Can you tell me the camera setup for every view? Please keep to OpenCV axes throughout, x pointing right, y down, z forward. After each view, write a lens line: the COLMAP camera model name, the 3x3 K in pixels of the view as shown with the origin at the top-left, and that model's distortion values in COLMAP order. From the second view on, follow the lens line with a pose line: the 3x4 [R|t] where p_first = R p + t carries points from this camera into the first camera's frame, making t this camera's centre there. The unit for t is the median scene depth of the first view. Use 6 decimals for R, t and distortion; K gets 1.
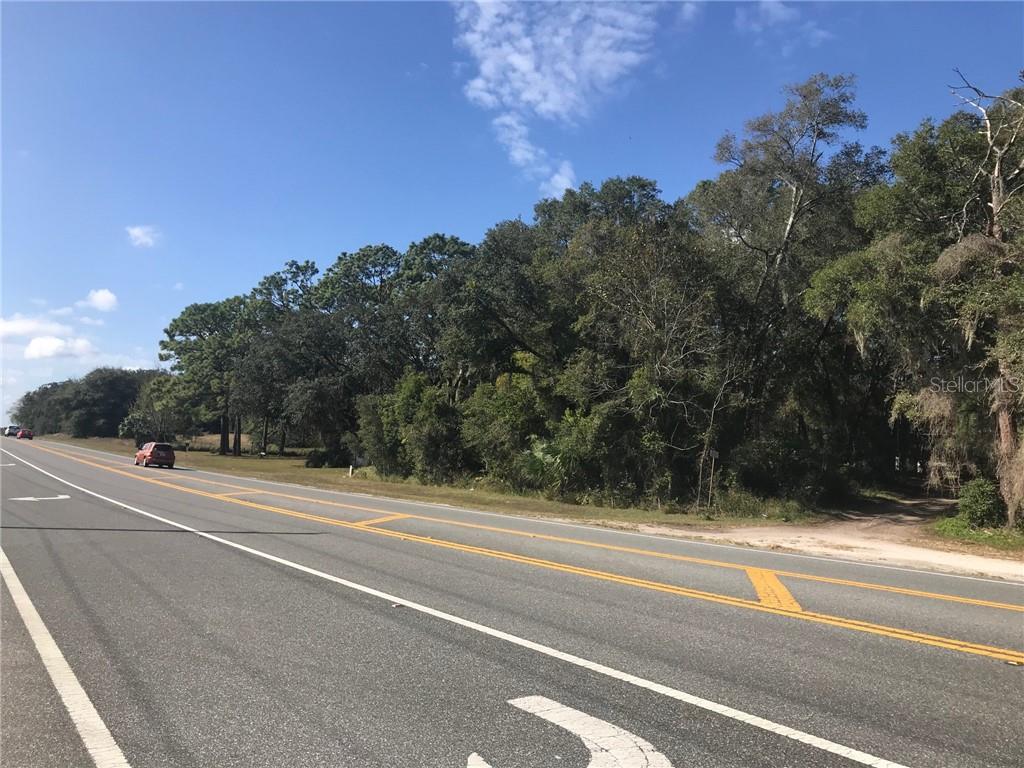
lens RADIAL K [[813.3, 0, 512.0], [0, 813.3, 384.0], [0, 0, 1]] dist [0.093775, -0.107015]
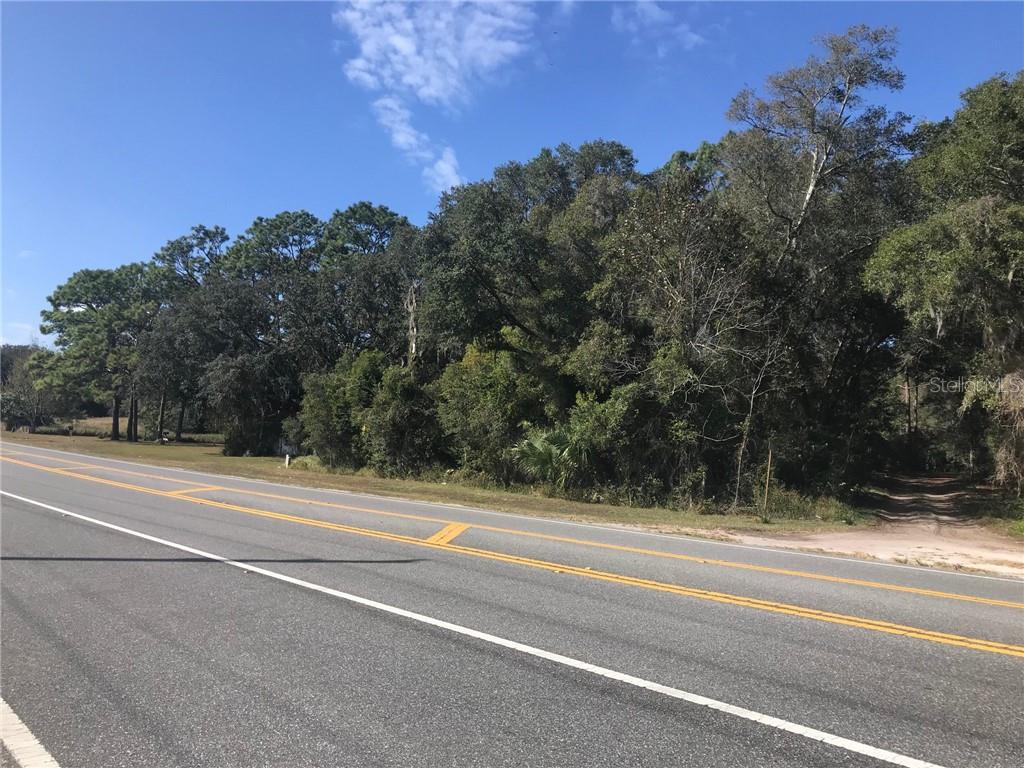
lens RADIAL K [[828.0, 0, 508.1], [0, 828.0, 383.5], [0, 0, 1]] dist [0.056901, -0.092045]
pose [[0.992408, 0.018256, 0.121624, -0.080454], [-0.019991, 0.999715, 0.013055, 0.008487], [-0.121351, -0.015387, 0.992490, 0.101598]]
